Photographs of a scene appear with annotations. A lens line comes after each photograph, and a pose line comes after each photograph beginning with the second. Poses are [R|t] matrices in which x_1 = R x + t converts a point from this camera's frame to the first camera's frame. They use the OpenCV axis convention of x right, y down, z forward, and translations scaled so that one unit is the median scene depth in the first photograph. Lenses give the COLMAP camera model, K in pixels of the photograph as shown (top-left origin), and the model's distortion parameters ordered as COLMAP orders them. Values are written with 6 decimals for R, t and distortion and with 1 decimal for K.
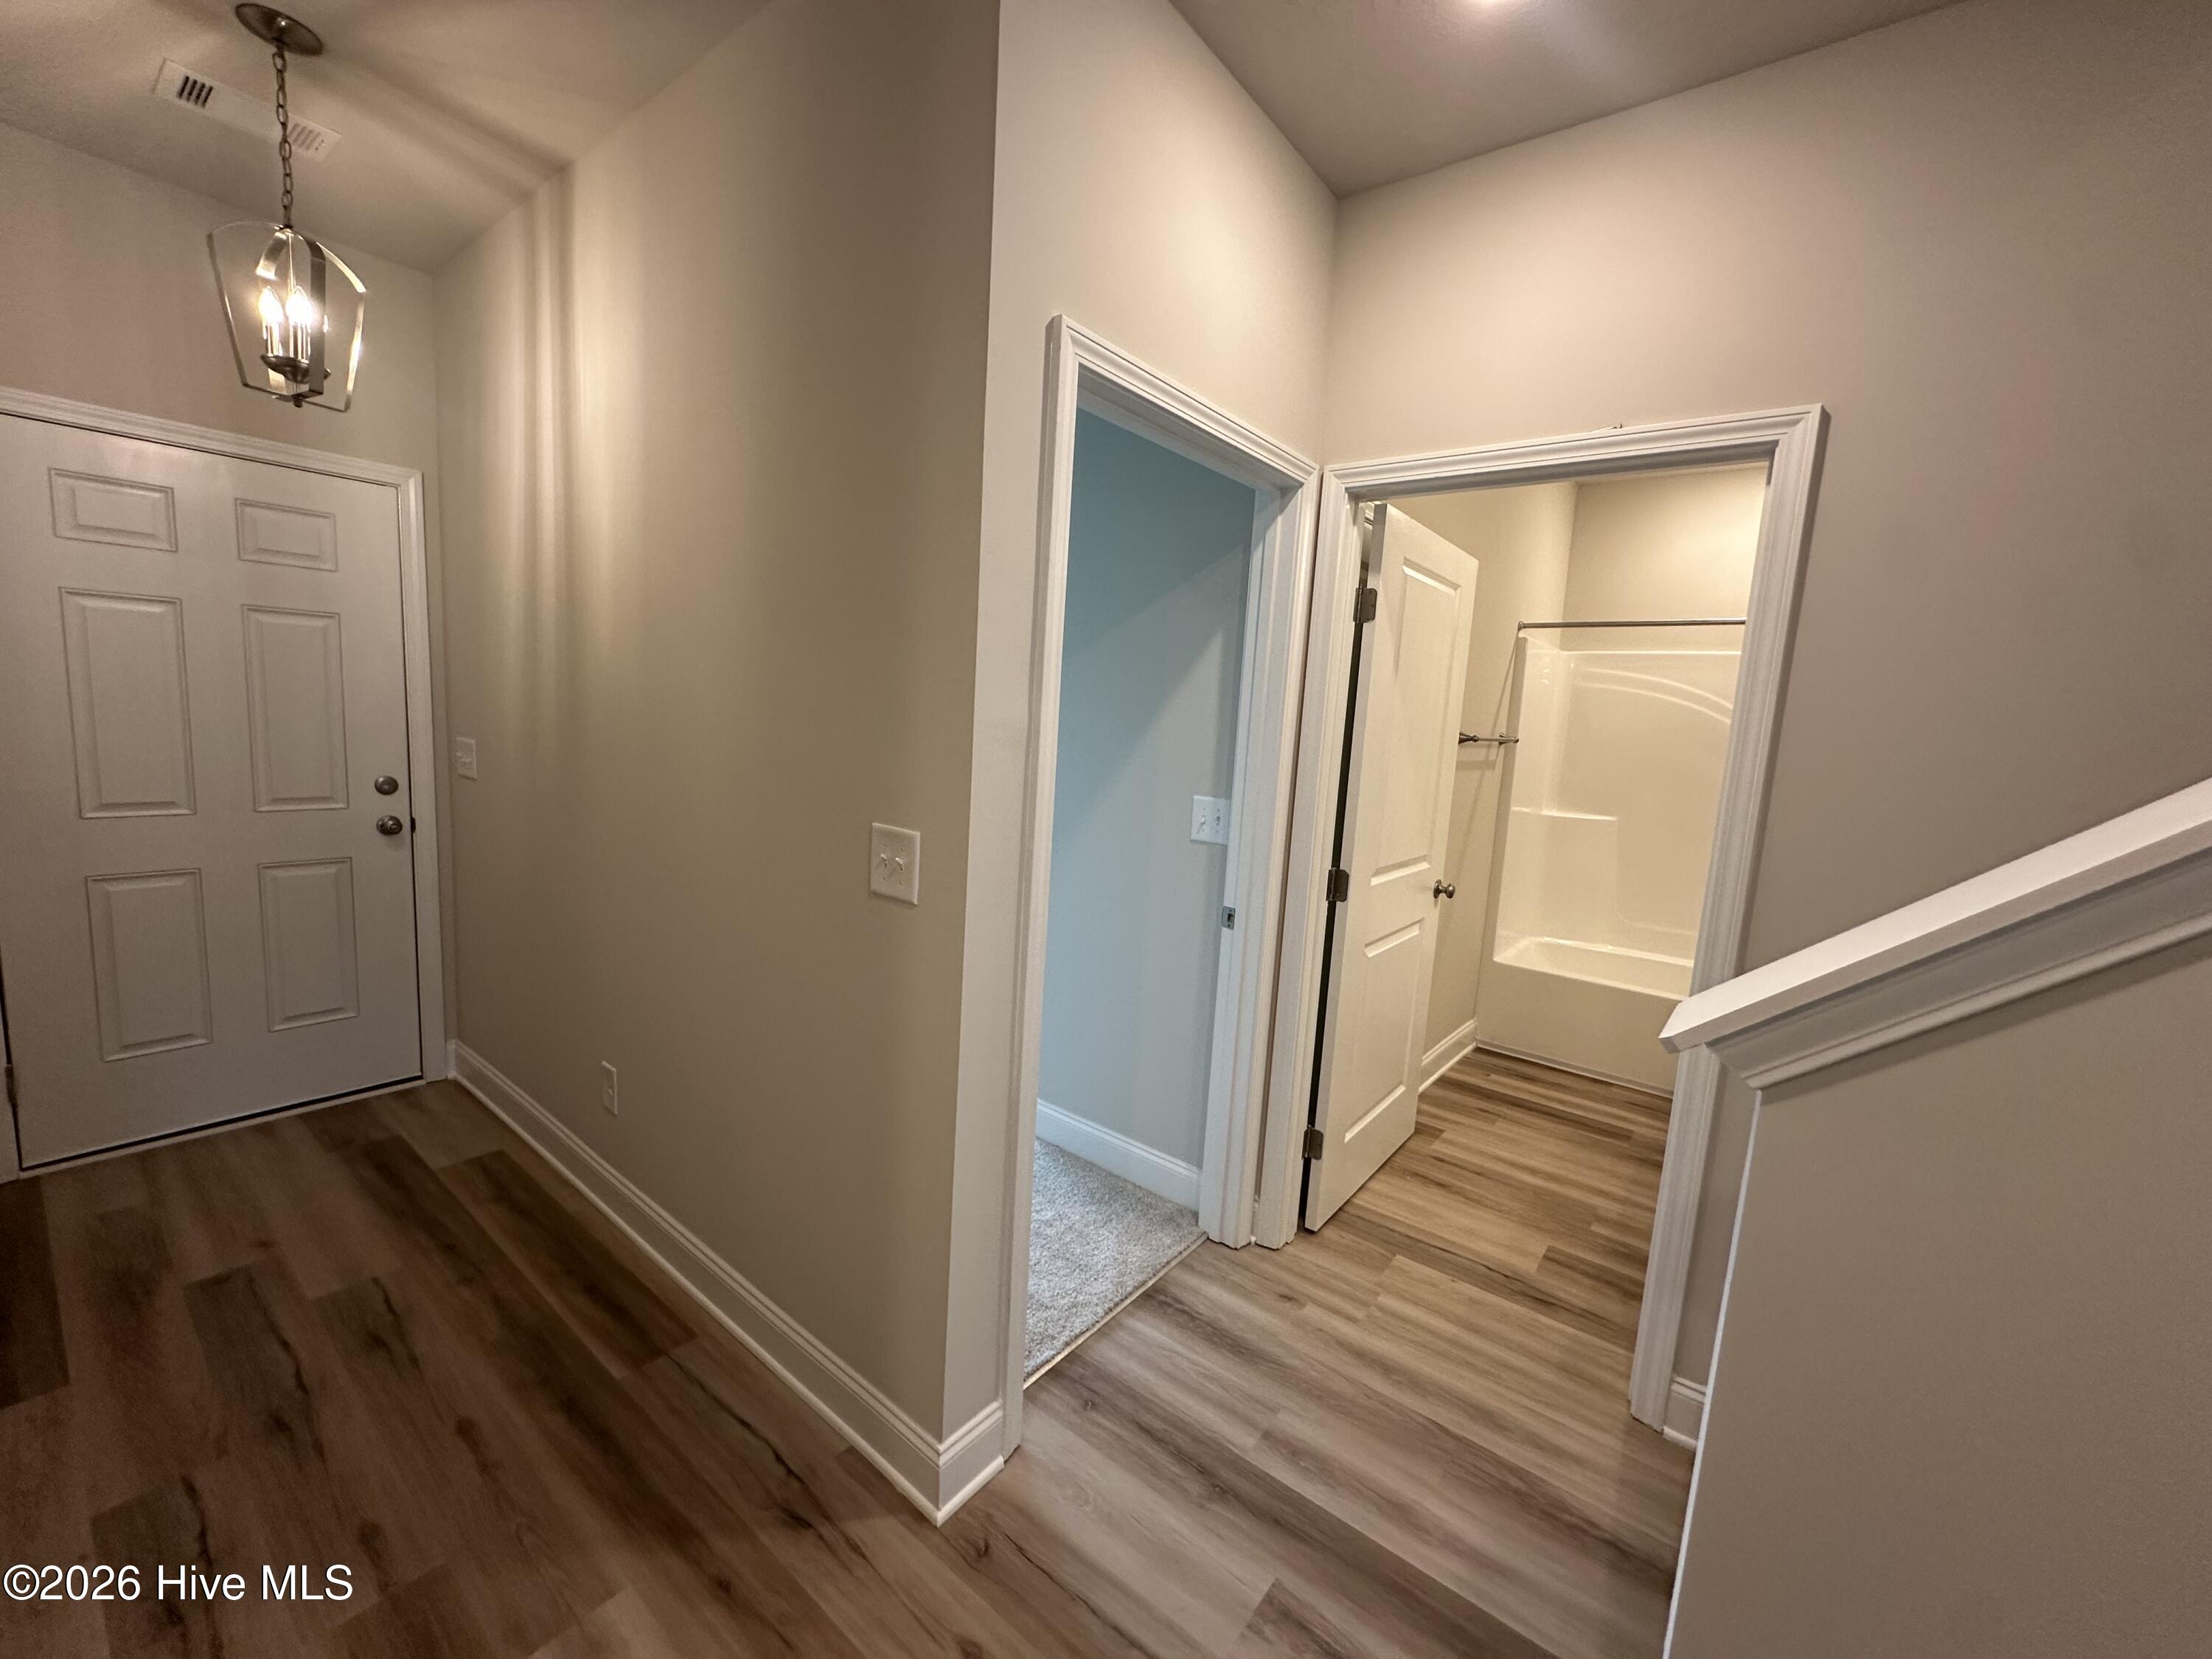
lens RADIAL K [[884.0, 0, 1117.6], [0, 884.0, 818.7], [0, 0, 1]] dist [-0.001896, -0.000166]
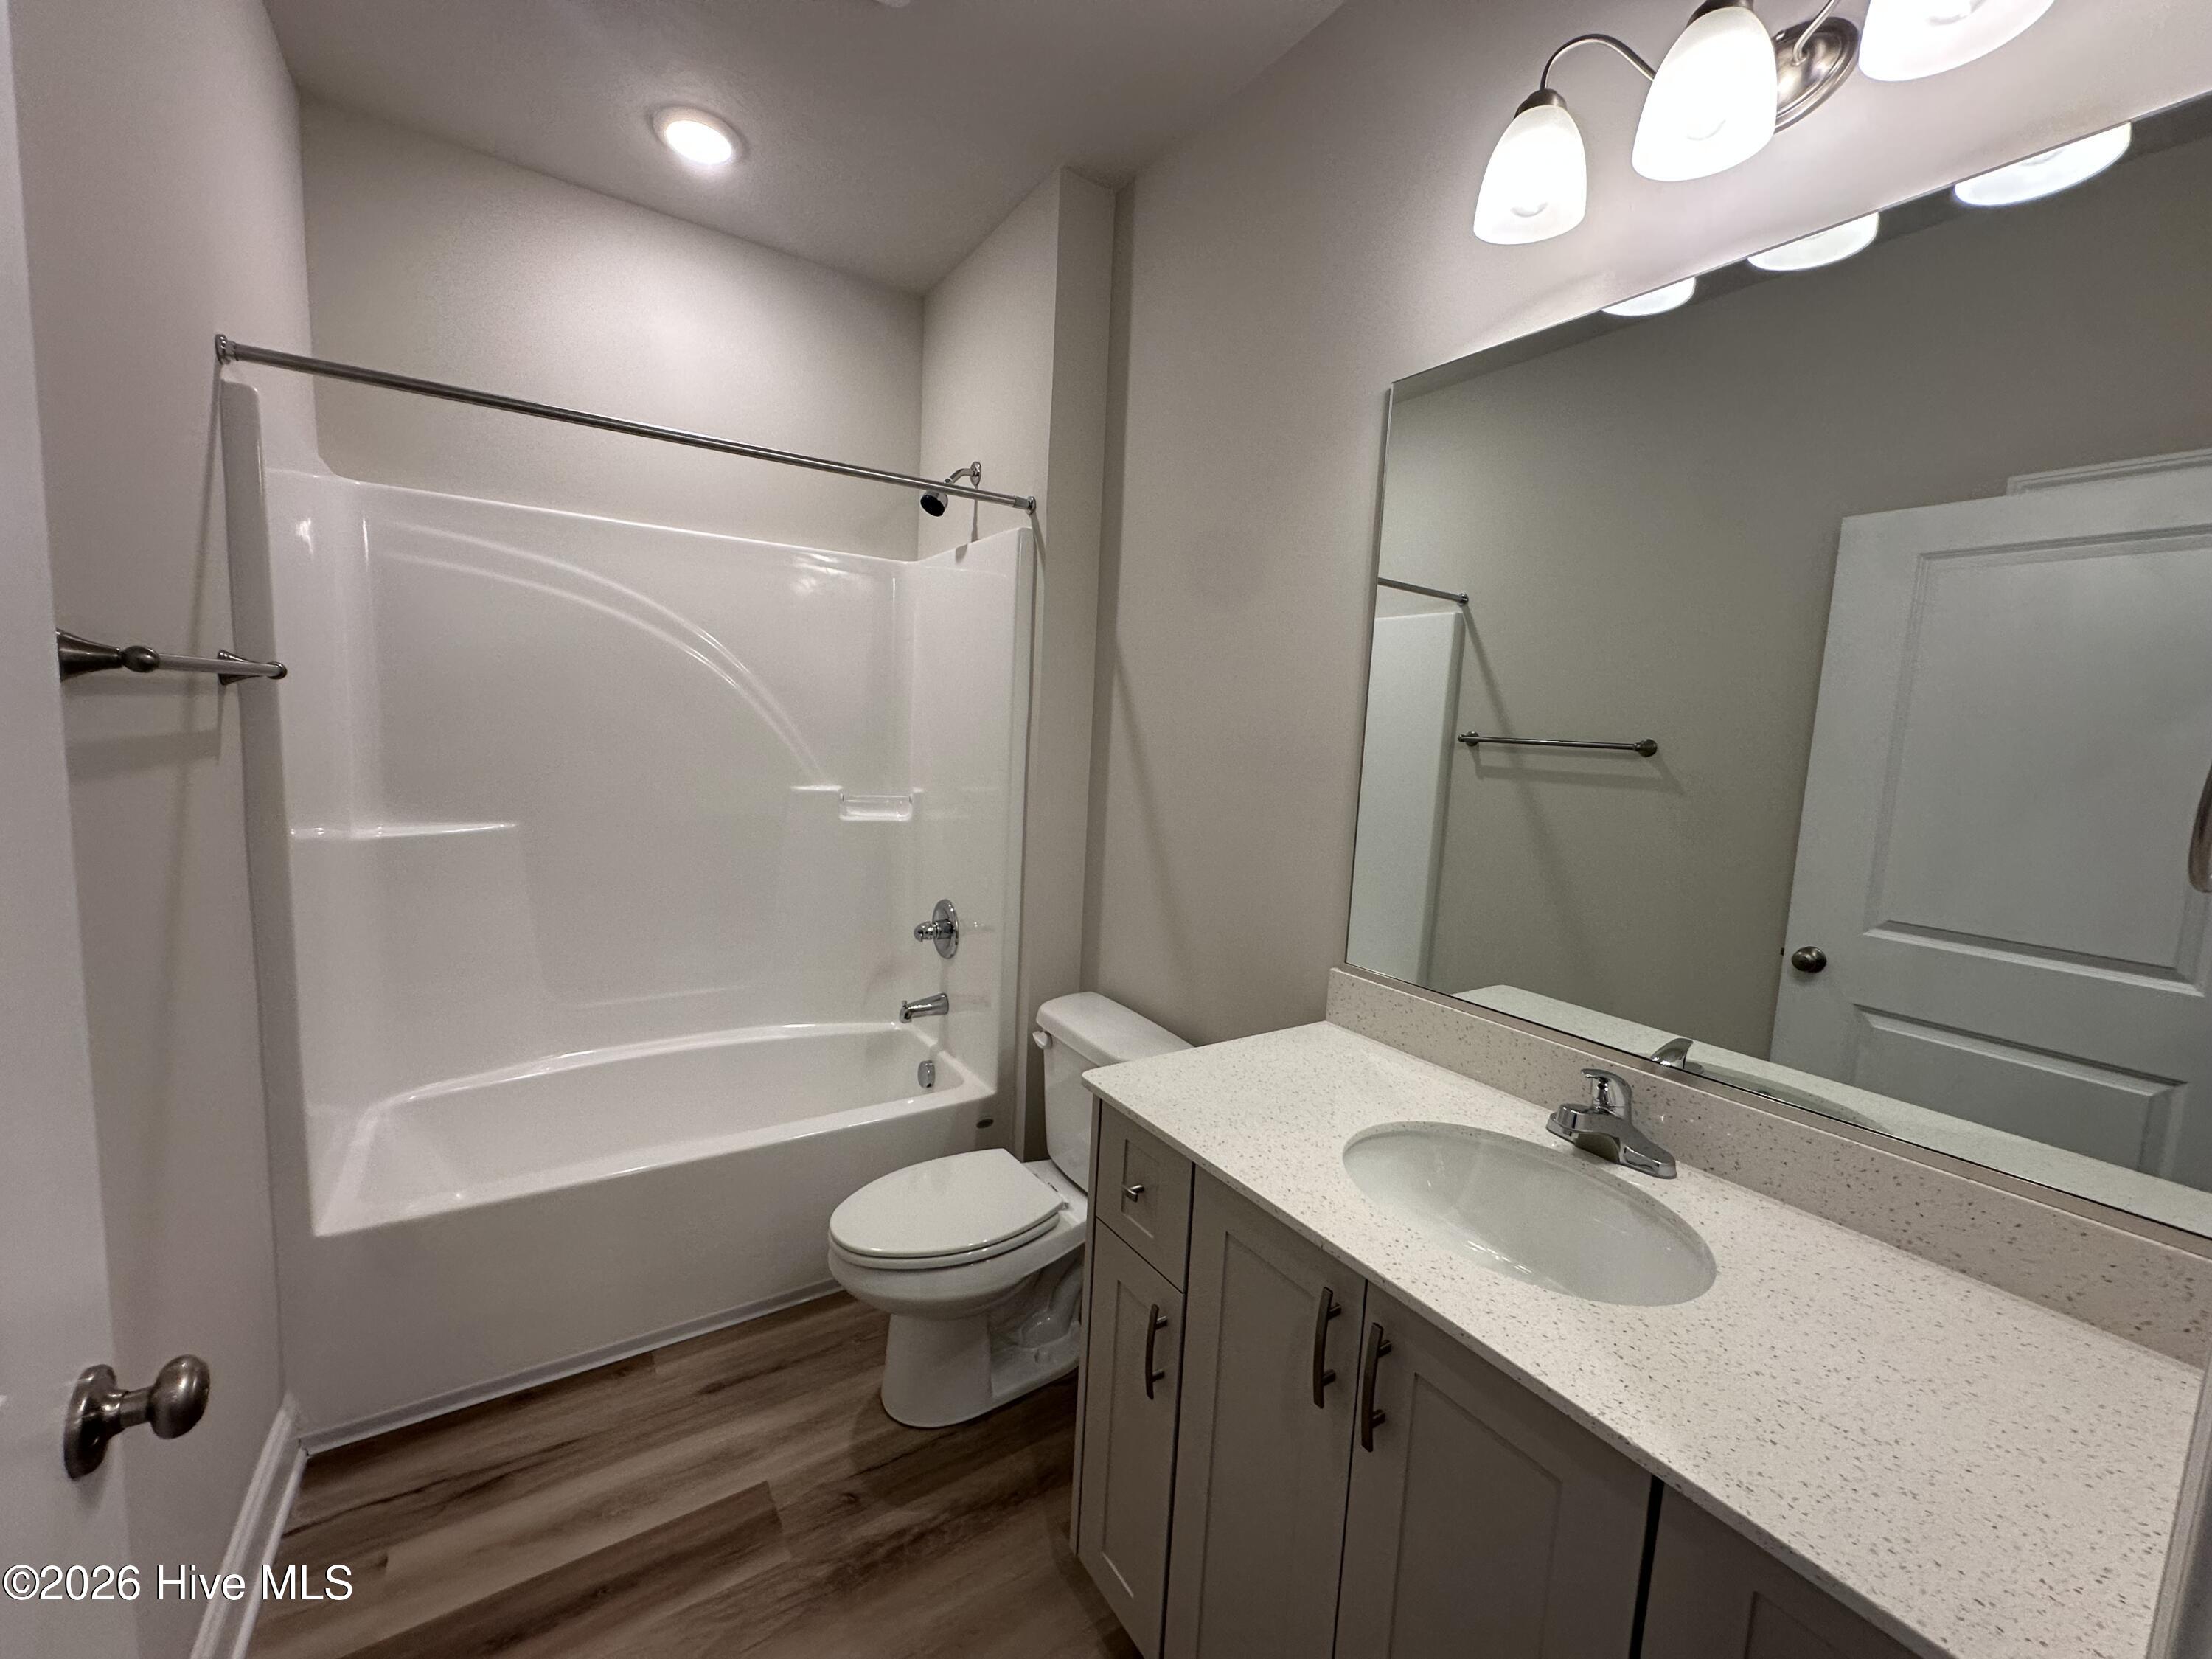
lens RADIAL K [[895.5, 0, 1109.1], [0, 895.5, 831.2], [0, 0, 1]] dist [-0.002507, -0.000471]
pose [[0.331311, -0.153853, 0.930893, 0.214265], [0.080787, 0.987618, 0.134476, -0.046002], [-0.940057, 0.030650, 0.339638, 0.561073]]
